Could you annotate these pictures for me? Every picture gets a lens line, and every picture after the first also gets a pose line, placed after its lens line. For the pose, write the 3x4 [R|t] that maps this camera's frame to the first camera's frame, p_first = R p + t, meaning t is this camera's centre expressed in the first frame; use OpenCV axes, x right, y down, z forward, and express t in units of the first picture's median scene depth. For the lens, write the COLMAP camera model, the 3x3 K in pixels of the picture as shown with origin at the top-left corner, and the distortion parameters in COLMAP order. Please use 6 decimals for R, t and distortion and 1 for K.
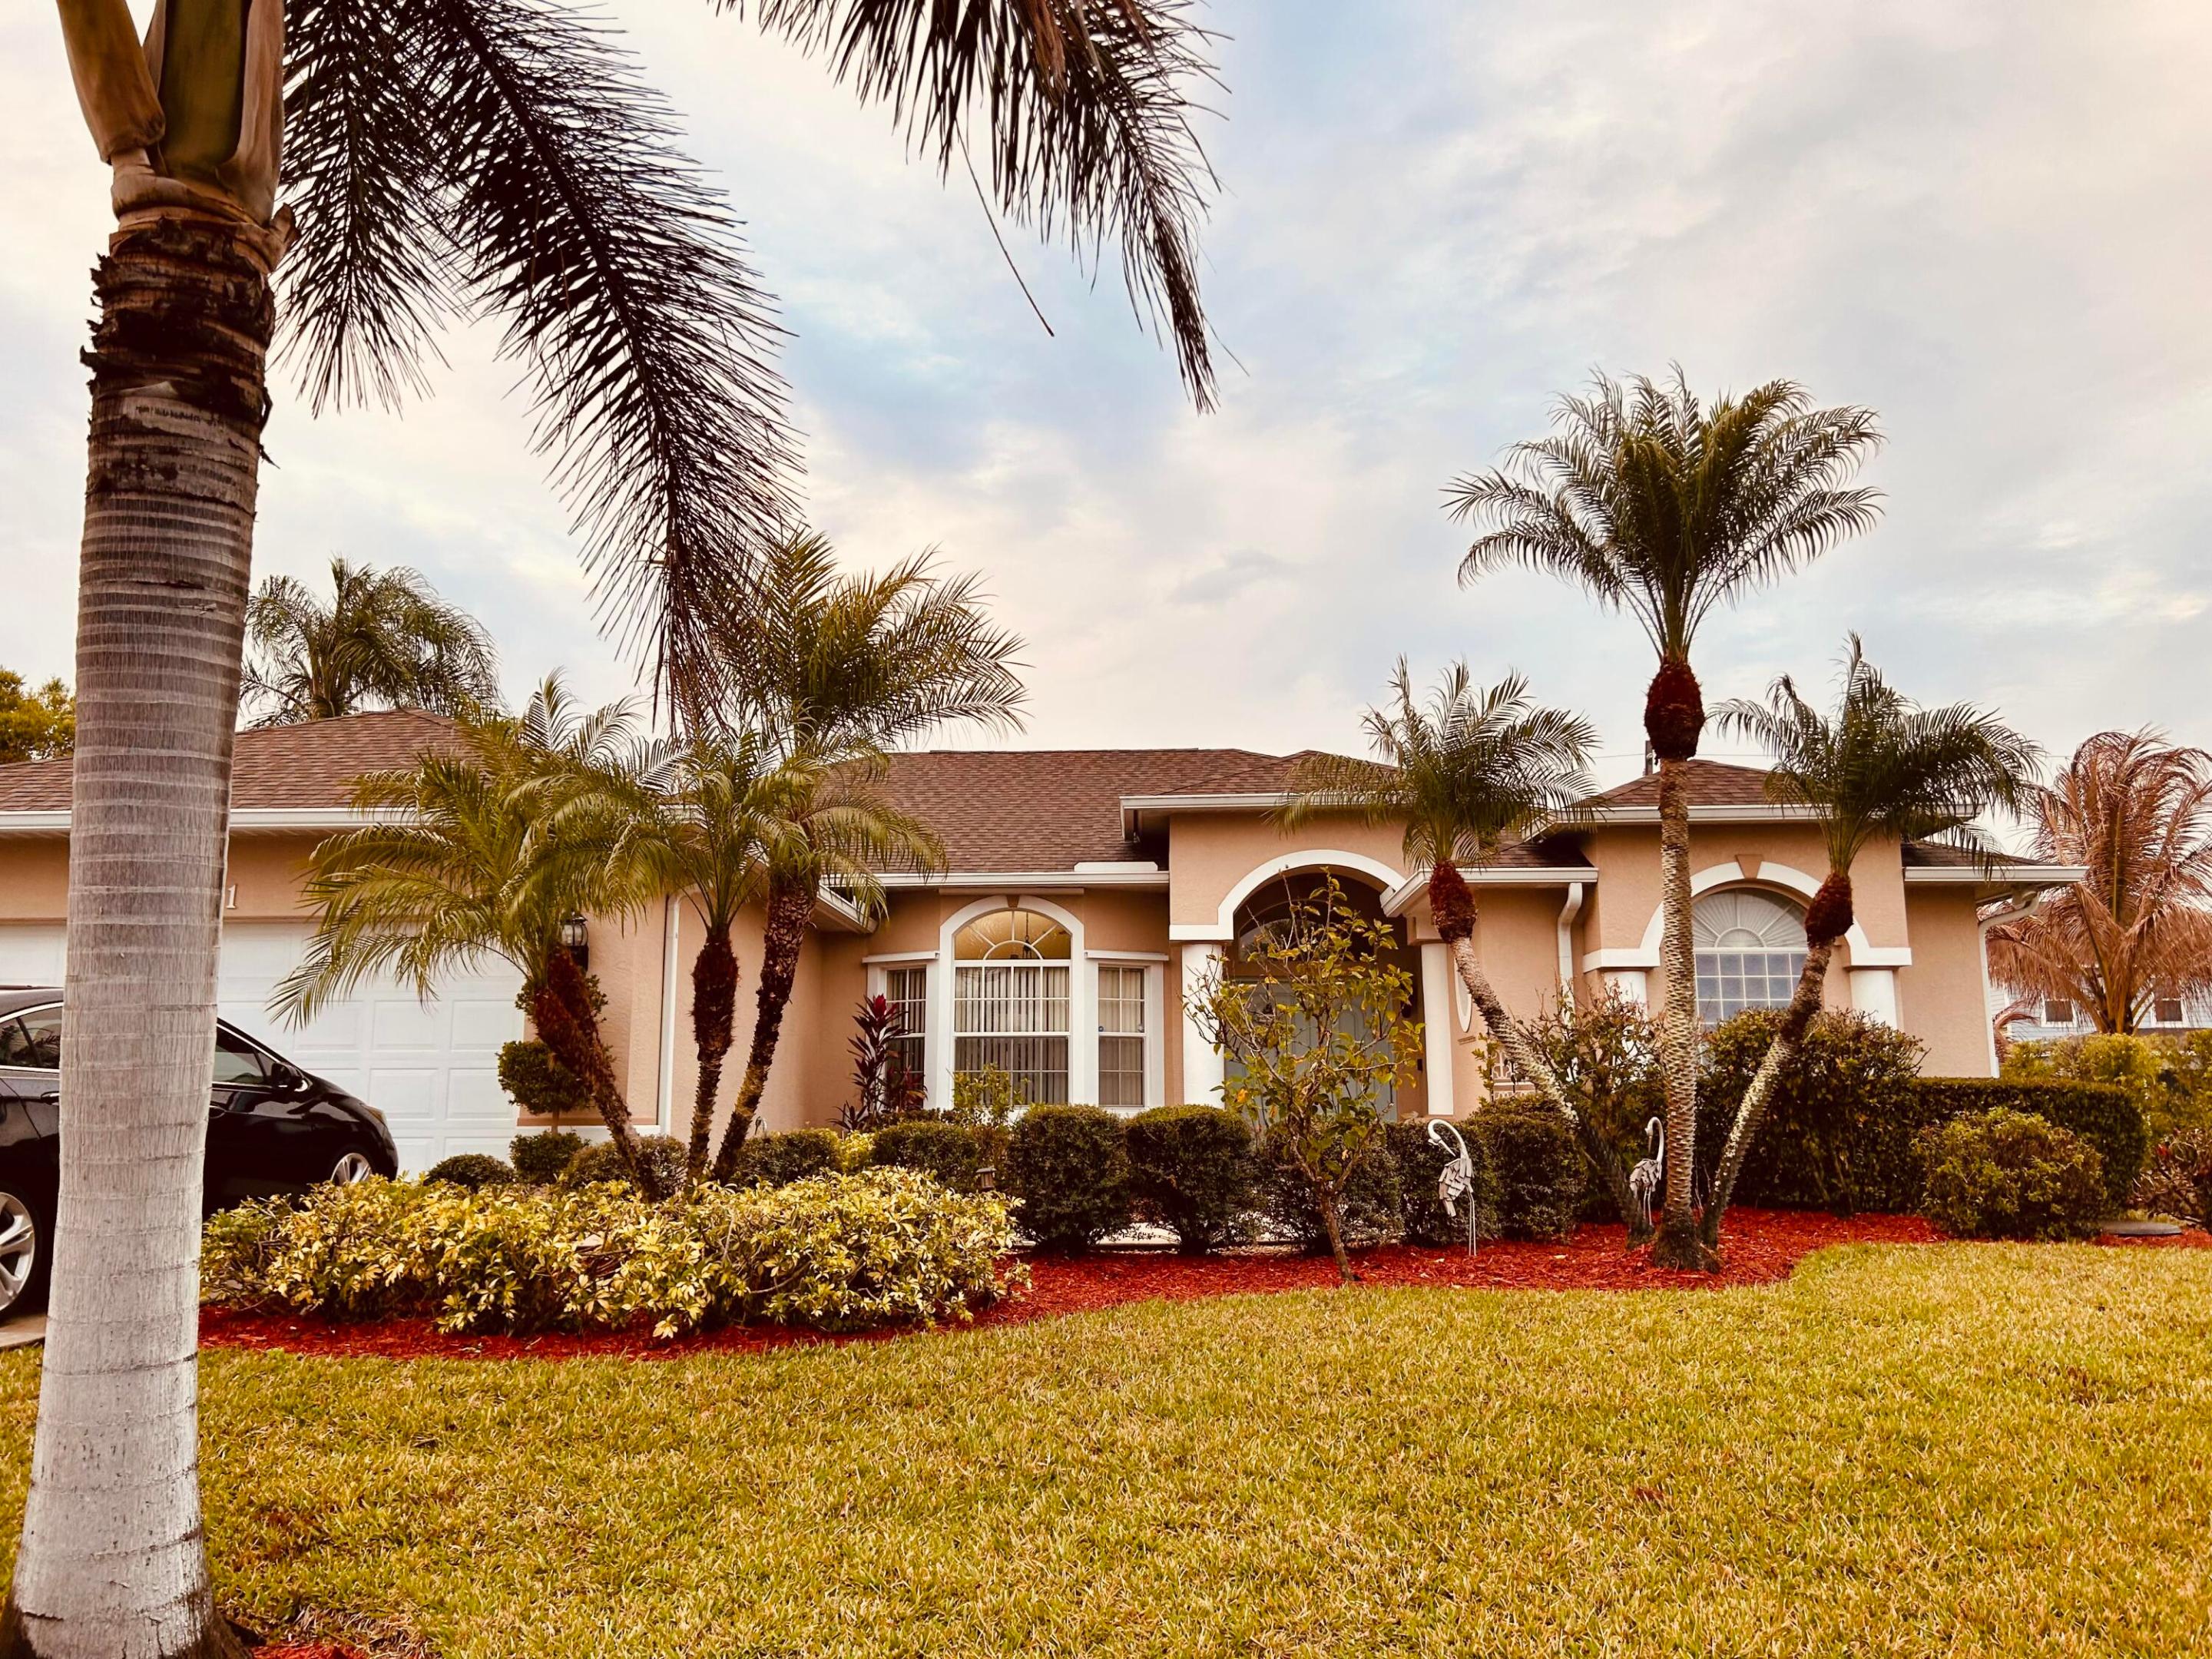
lens RADIAL K [[1696.1, 0, 1104.6], [0, 1696.1, 855.9], [0, 0, 1]] dist [0.149692, -0.196602]
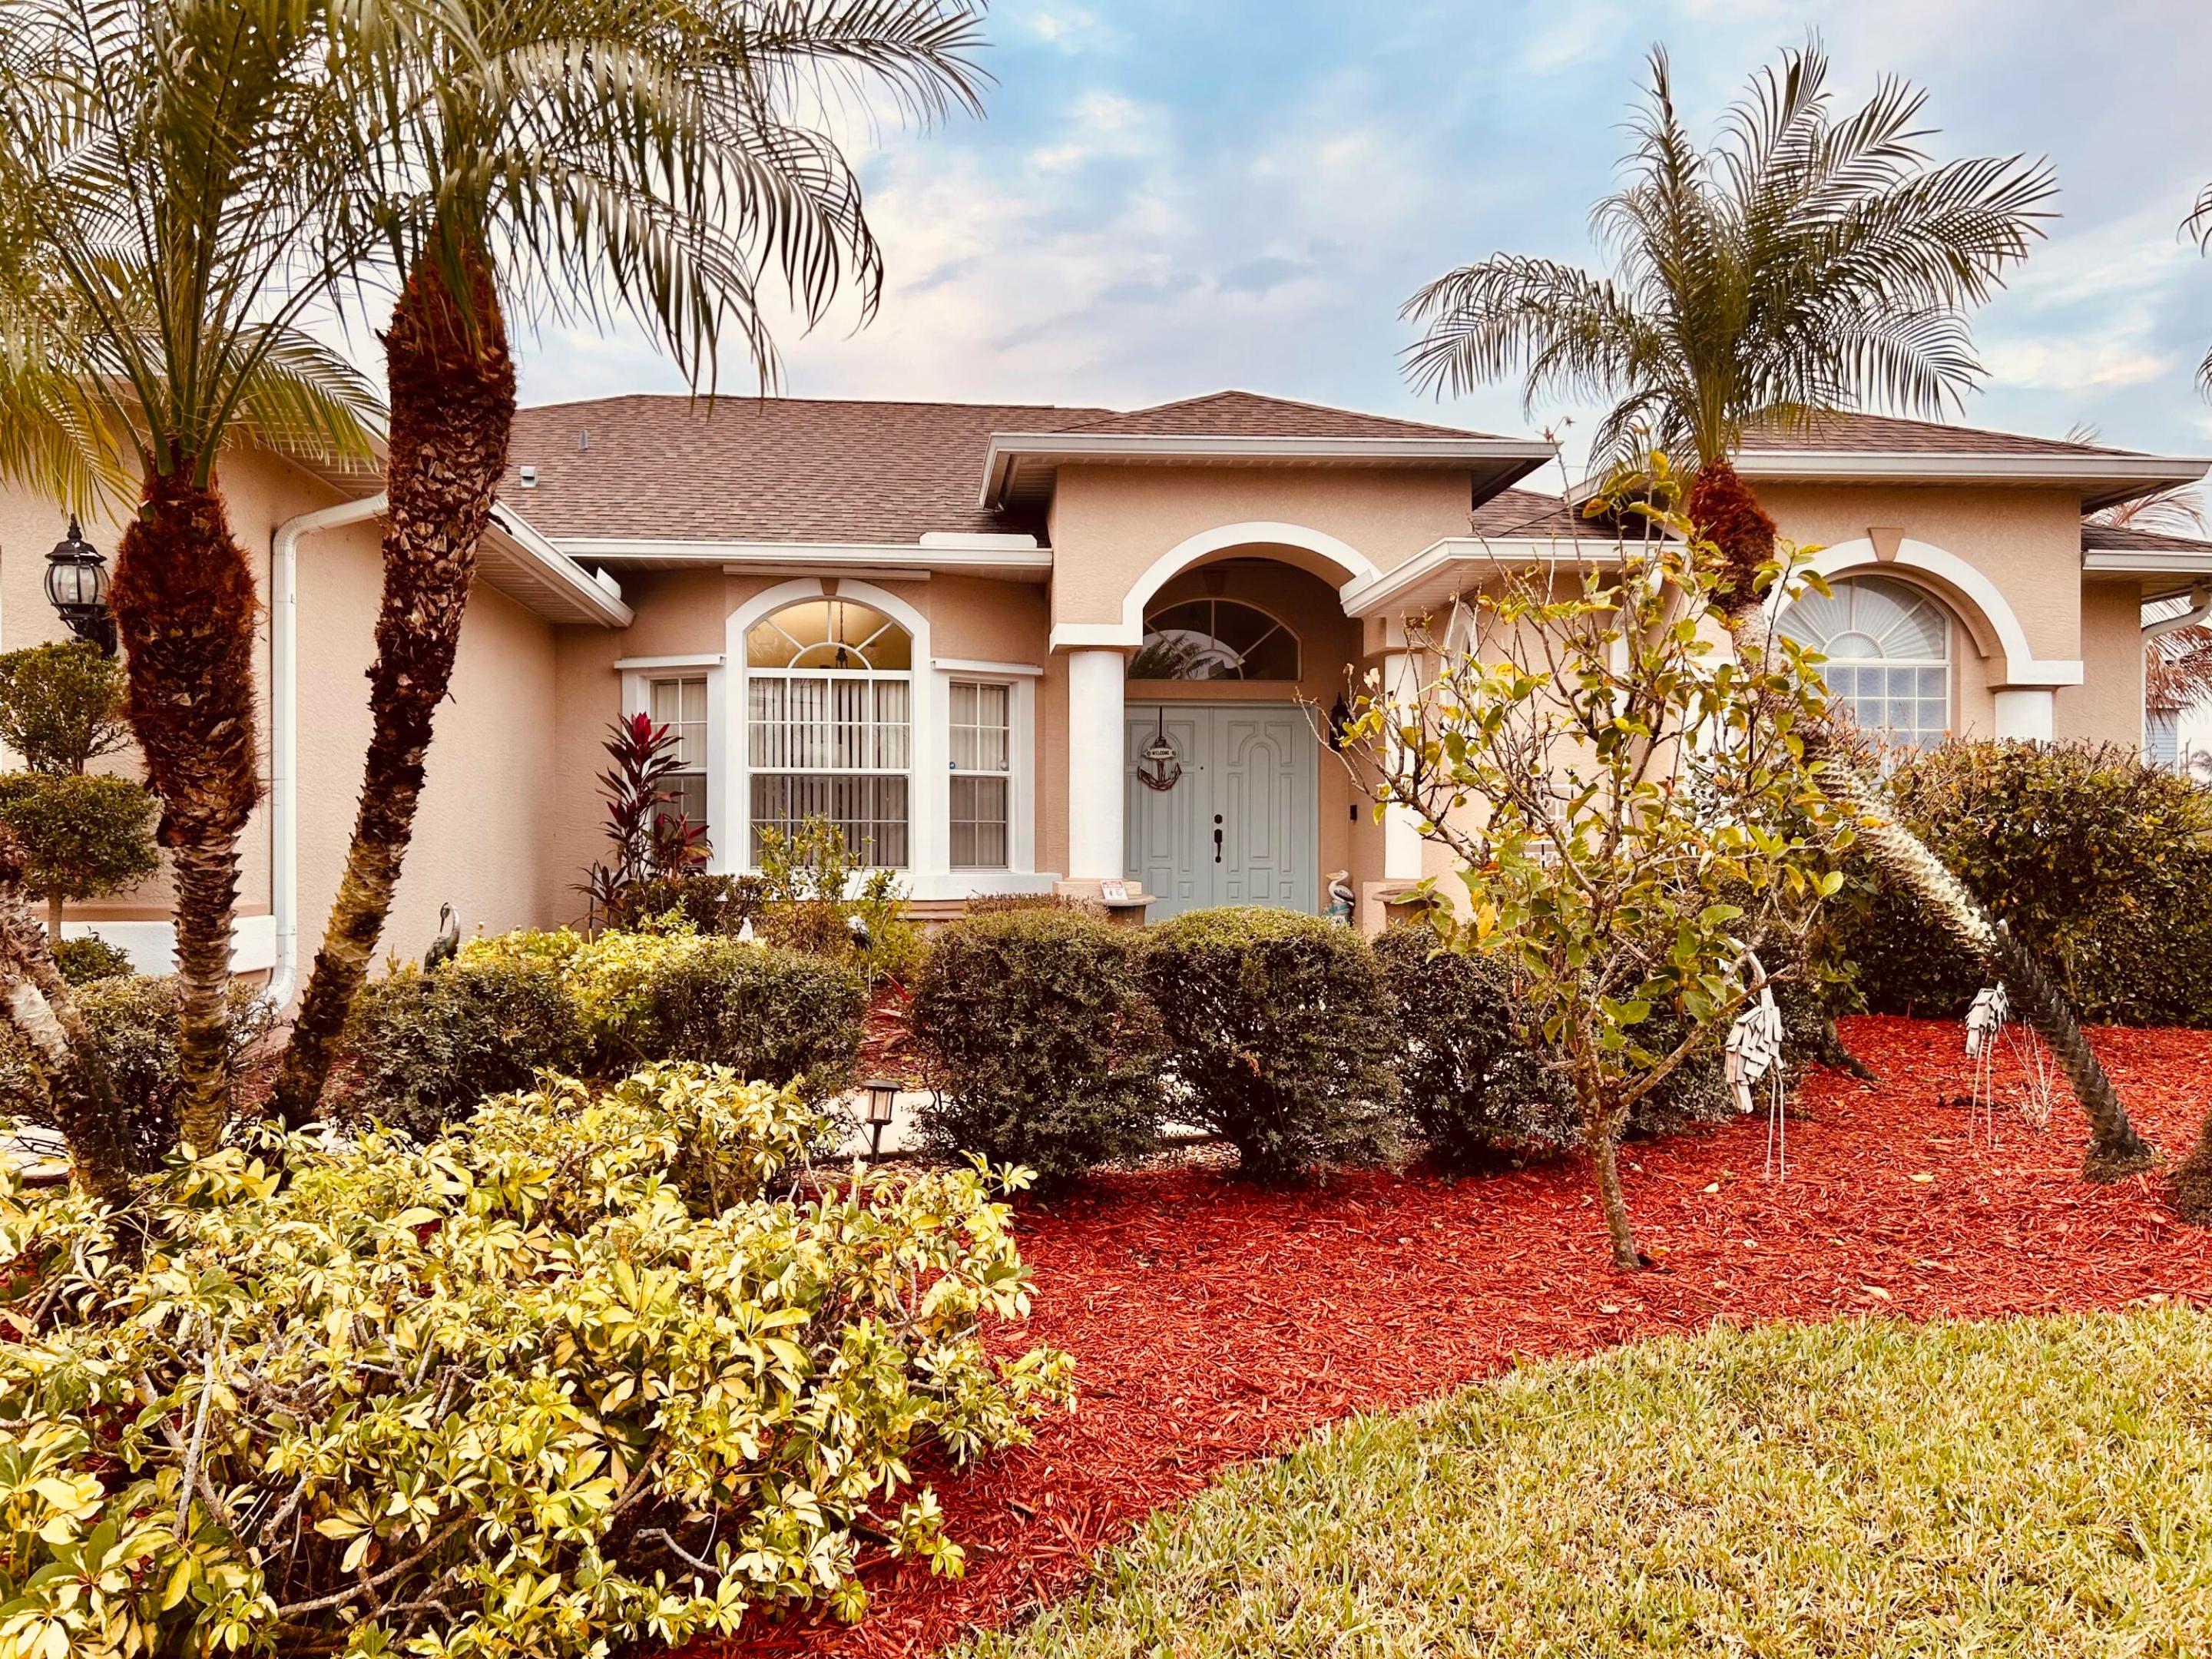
lens RADIAL K [[1696.1, 0, 1104.6], [0, 1696.1, 855.9], [0, 0, 1]] dist [0.149692, -0.196602]
pose [[0.990400, 0.002925, 0.138202, -0.039881], [-0.024268, 0.987928, 0.153003, 0.026733], [-0.136086, -0.154888, 0.978514, 0.268540]]
